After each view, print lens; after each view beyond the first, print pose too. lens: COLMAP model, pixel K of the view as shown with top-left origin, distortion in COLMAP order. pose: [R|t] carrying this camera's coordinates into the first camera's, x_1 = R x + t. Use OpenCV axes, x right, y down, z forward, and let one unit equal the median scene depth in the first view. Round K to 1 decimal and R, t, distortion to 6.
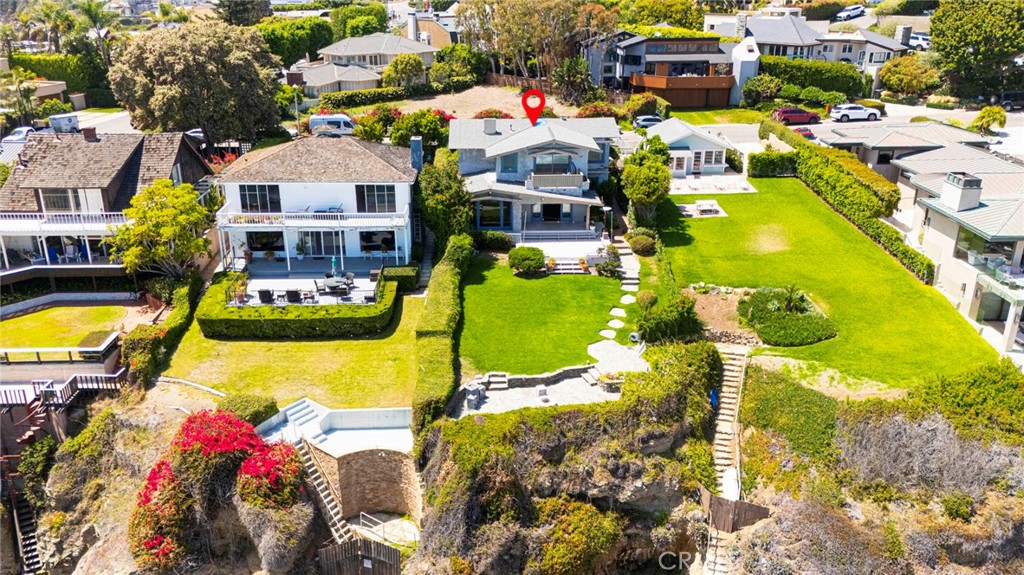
lens RADIAL K [[808.3, 0, 478.1], [0, 808.3, 271.2], [0, 0, 1]] dist [0.051262, -0.018758]
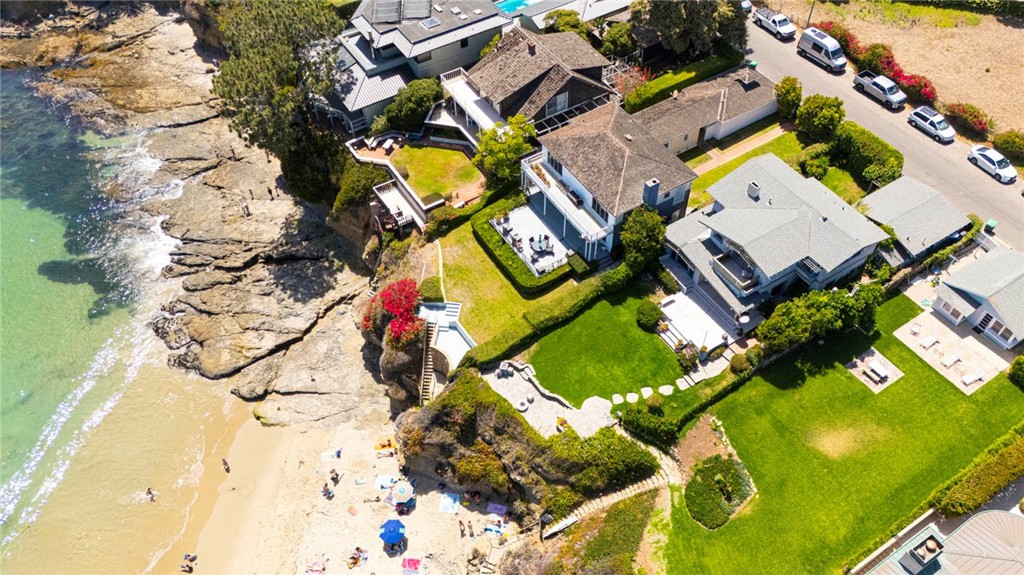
lens RADIAL K [[779.2, 0, 528.6], [0, 779.2, 287.1], [0, 0, 1]] dist [0.064029, -0.042355]
pose [[0.540389, 0.649543, -0.534858, 0.664985], [-0.295347, 0.741647, 0.602271, -0.826628], [0.787877, -0.167492, 0.592618, 0.095309]]
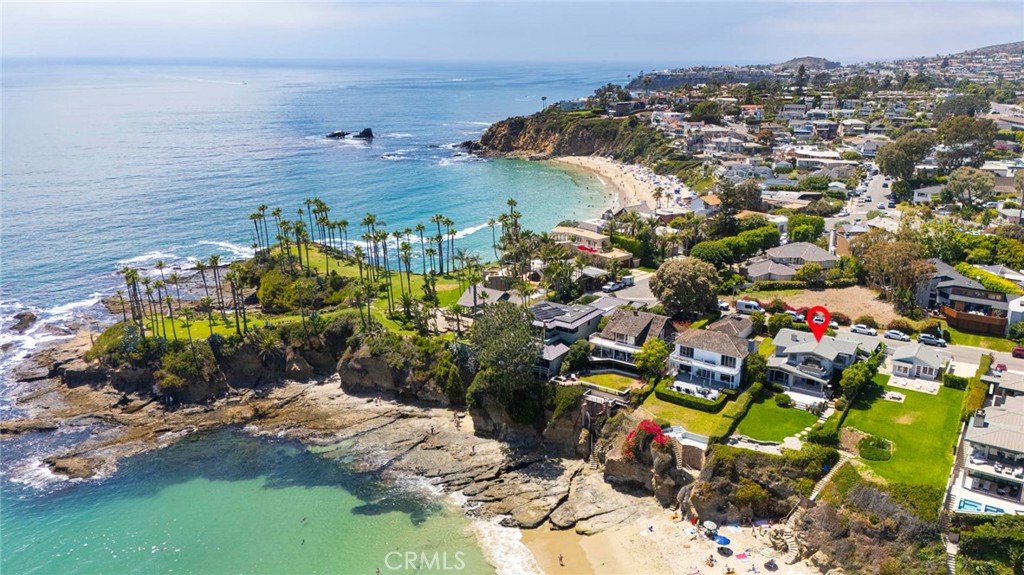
lens RADIAL K [[746.8, 0, 528.1], [0, 746.8, 282.9], [0, 0, 1]] dist [0.064088, -0.053294]
pose [[0.824027, 0.165251, -0.541915, 0.665251], [-0.203463, 0.979023, -0.010839, -0.195588], [0.528756, 0.119191, 0.840363, -1.530545]]
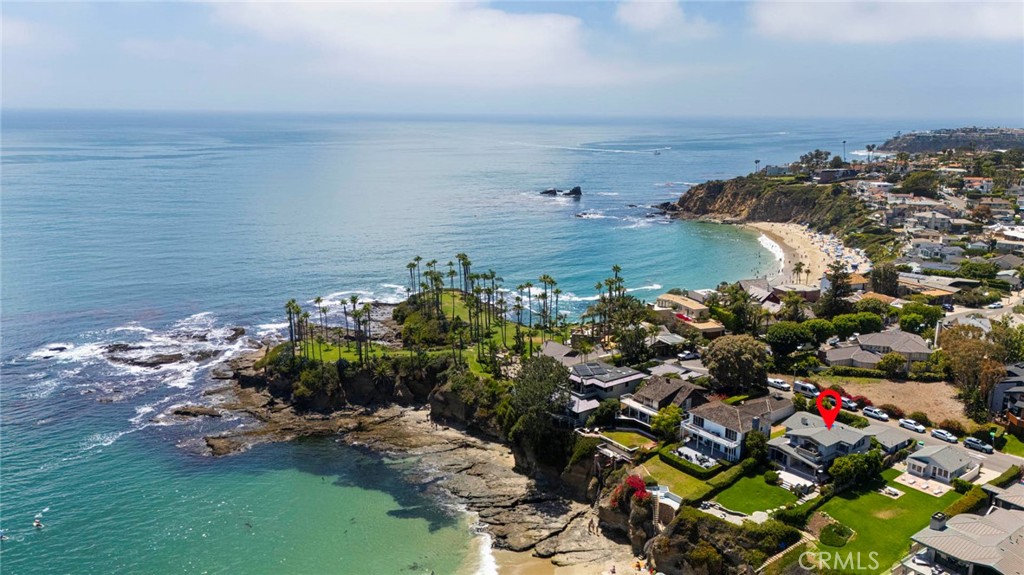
lens RADIAL K [[746.8, 0, 520.4], [0, 746.8, 292.9], [0, 0, 1]] dist [0.064088, -0.053294]
pose [[0.601210, 0.192688, -0.775511, 1.468790], [-0.292538, 0.956193, 0.010793, -0.404685], [0.743618, 0.220378, 0.631241, -1.390366]]
